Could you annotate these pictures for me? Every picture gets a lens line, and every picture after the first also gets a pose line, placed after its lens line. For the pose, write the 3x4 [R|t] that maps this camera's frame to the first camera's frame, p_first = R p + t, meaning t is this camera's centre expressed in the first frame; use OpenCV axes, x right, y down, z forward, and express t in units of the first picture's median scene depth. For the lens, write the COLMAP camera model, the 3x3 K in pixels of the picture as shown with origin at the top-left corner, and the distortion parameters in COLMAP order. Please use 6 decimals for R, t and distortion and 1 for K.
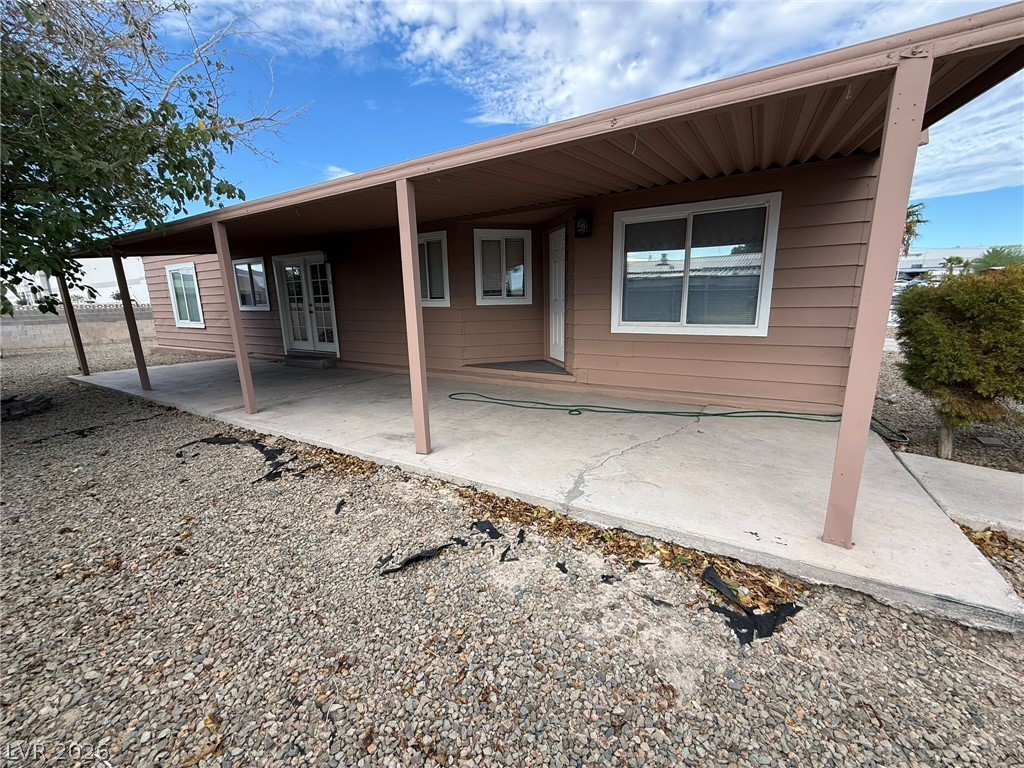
lens RADIAL K [[409.4, 0, 511.3], [0, 409.4, 385.8], [0, 0, 1]] dist [-0.001198, 0.000351]
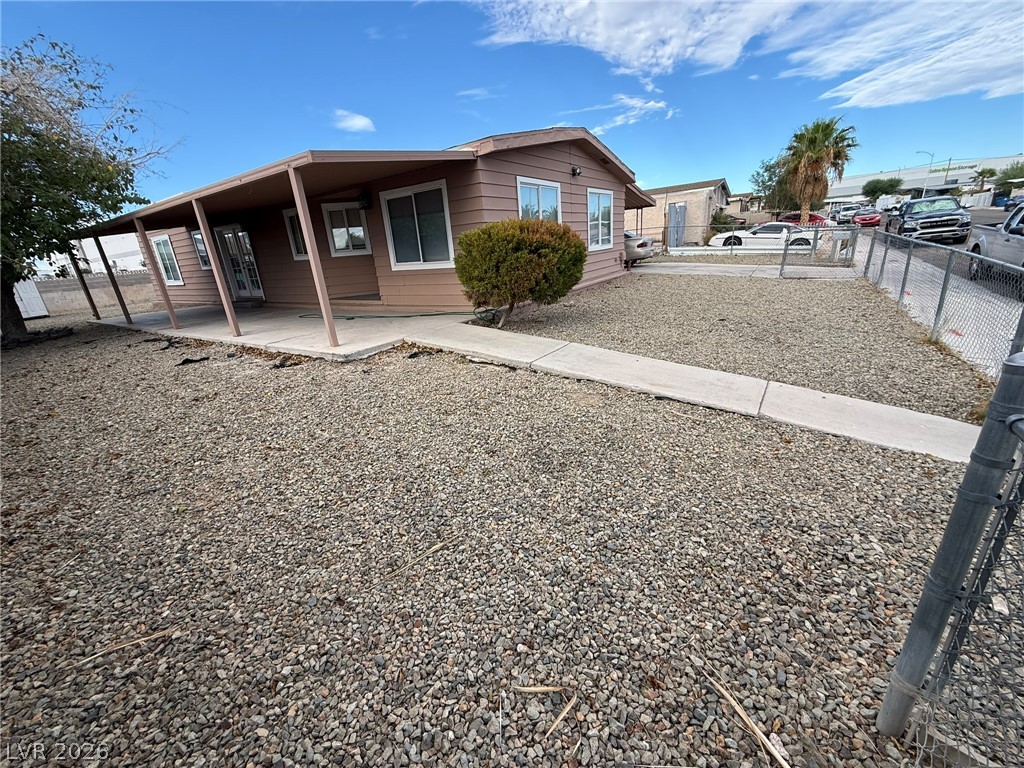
lens RADIAL K [[409.4, 0, 511.2], [0, 409.4, 390.6], [0, 0, 1]] dist [-0.001198, 0.000351]
pose [[0.997132, -0.033816, -0.067709, 0.685575], [0.042642, 0.990134, 0.133481, 0.117834], [0.062527, -0.135985, 0.988736, -0.515626]]
